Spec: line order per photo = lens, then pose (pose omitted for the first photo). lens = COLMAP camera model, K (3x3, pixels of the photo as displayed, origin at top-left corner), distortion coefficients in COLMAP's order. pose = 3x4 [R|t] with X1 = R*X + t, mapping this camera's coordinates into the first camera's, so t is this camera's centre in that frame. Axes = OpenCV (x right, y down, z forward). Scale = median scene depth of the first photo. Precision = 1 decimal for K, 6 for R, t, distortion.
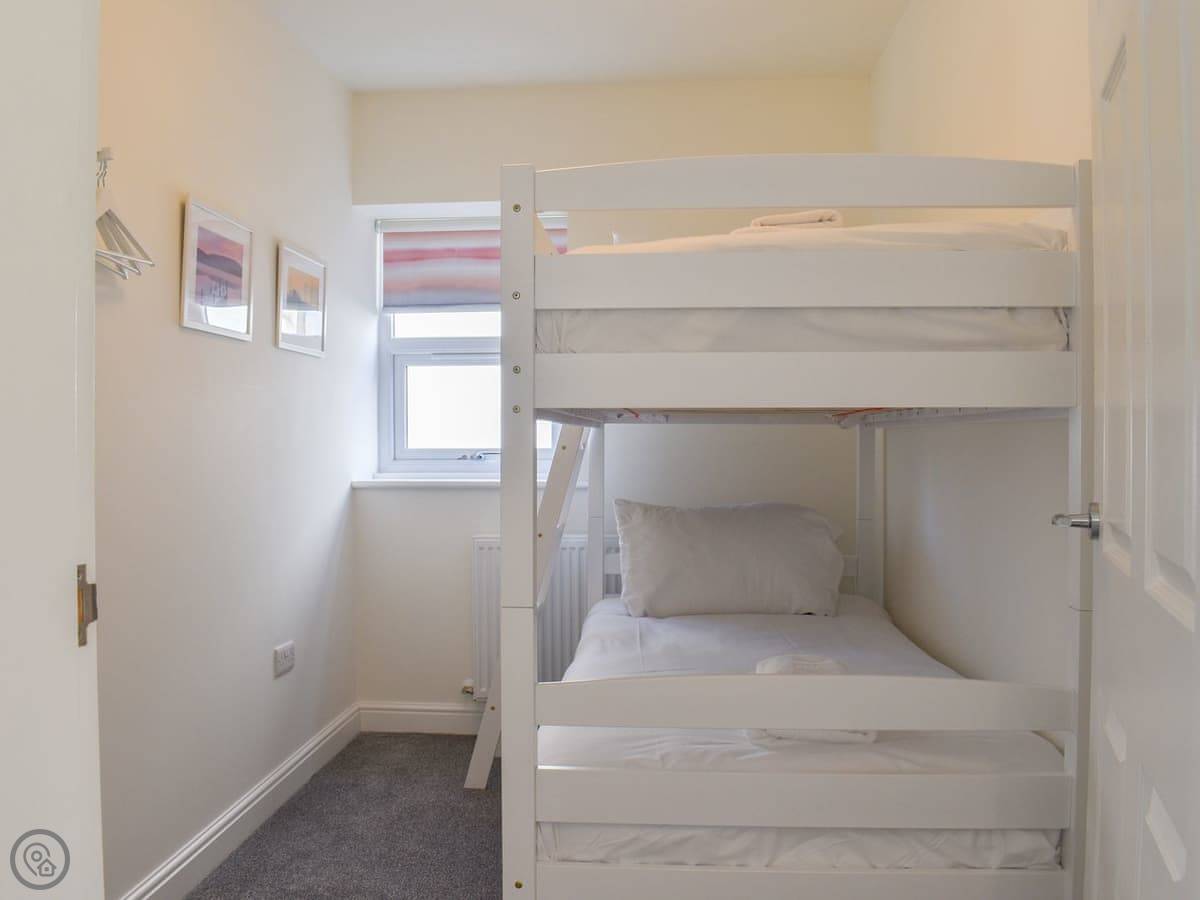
lens RADIAL K [[1071.5, 0, 565.2], [0, 1071.5, 428.9], [0, 0, 1]] dist [-0.089252, 0.020119]
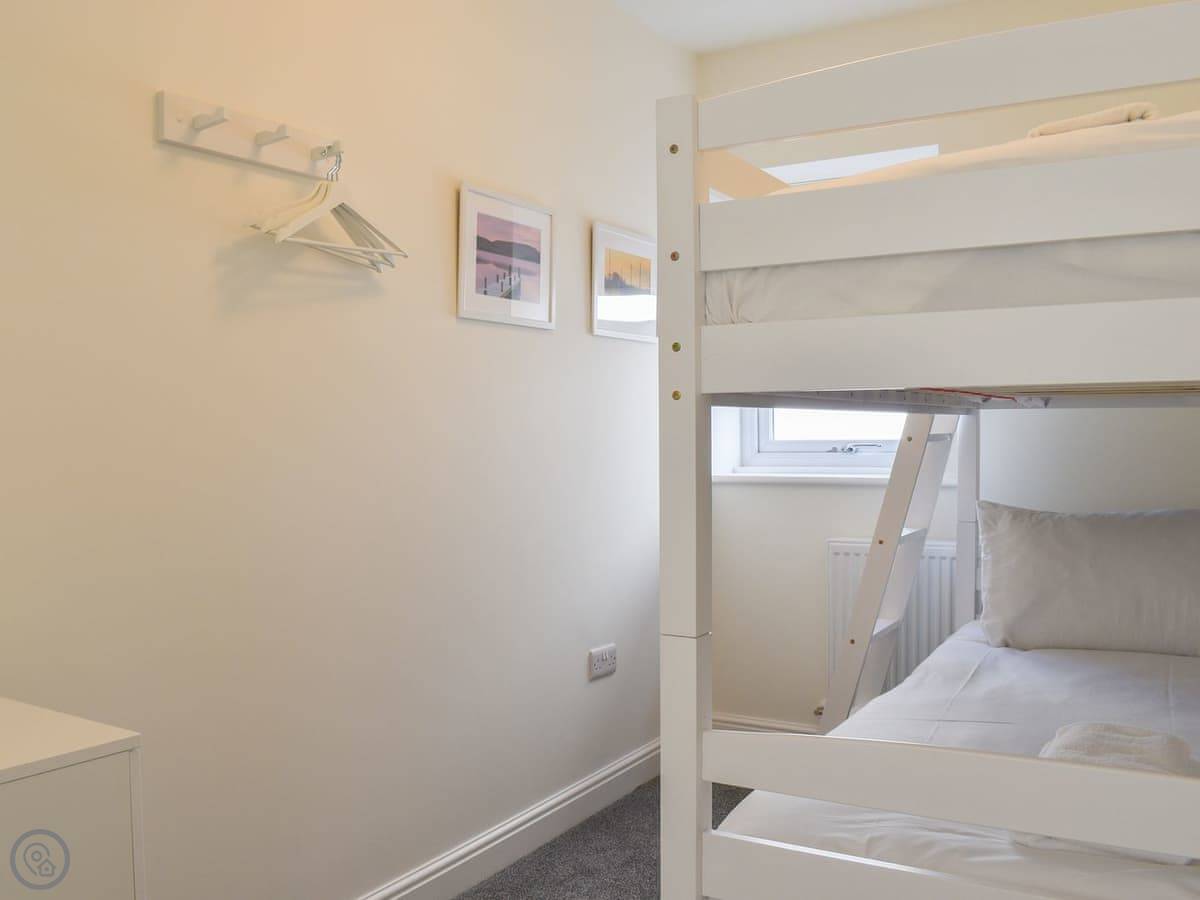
lens RADIAL K [[1071.5, 0, 600.3], [0, 1071.5, 451.9], [0, 0, 1]] dist [-0.089252, 0.020119]
pose [[0.887598, 0.000927, -0.460618, 0.175057], [0.013739, 0.999500, 0.028487, 0.000512], [0.460414, -0.031613, 0.887141, 0.153712]]
